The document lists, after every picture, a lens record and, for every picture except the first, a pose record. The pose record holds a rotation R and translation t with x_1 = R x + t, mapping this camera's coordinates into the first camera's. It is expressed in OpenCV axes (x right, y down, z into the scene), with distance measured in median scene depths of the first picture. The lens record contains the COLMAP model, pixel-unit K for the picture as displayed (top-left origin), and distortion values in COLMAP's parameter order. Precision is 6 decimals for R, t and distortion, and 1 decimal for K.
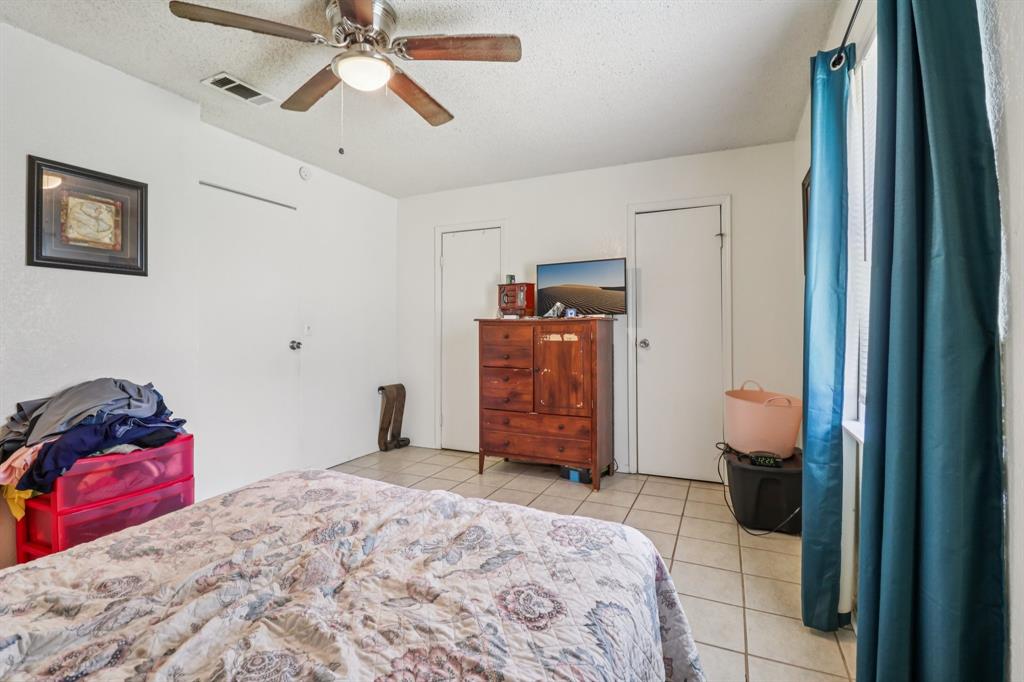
lens RADIAL K [[486.5, 0, 512.0], [0, 486.5, 331.2], [0, 0, 1]] dist [0.014563, -0.000490]
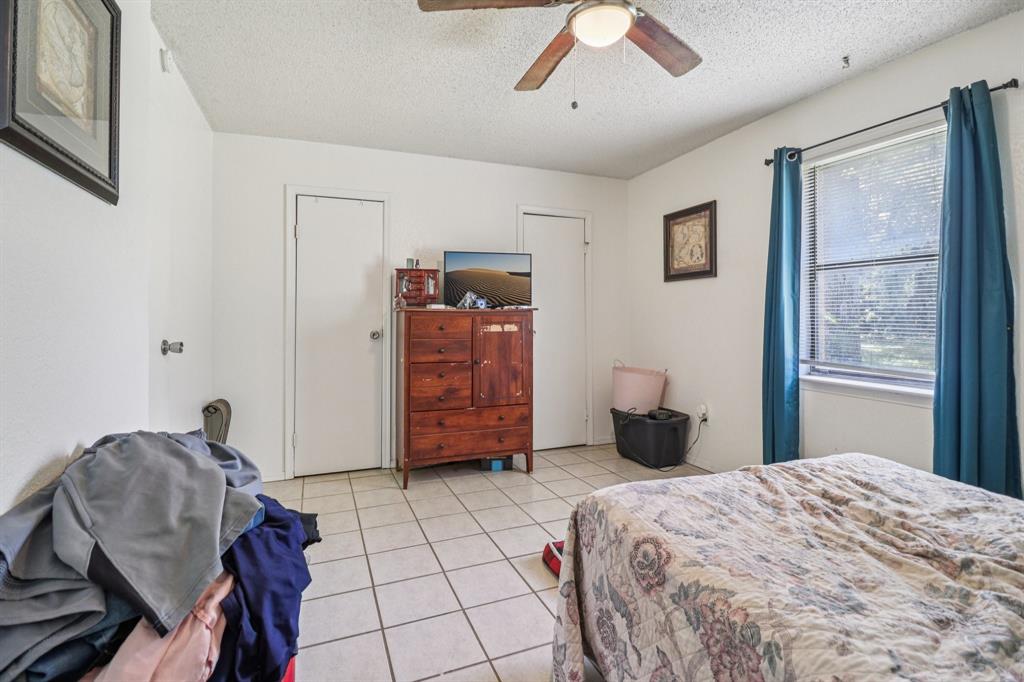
lens RADIAL K [[486.5, 0, 510.8], [0, 486.5, 319.1], [0, 0, 1]] dist [0.014563, -0.000490]
pose [[0.684391, -0.000535, 0.729115, -0.596100], [0.005392, 0.999976, -0.004327, -0.001067], [-0.729096, 0.006893, 0.684377, 0.293523]]
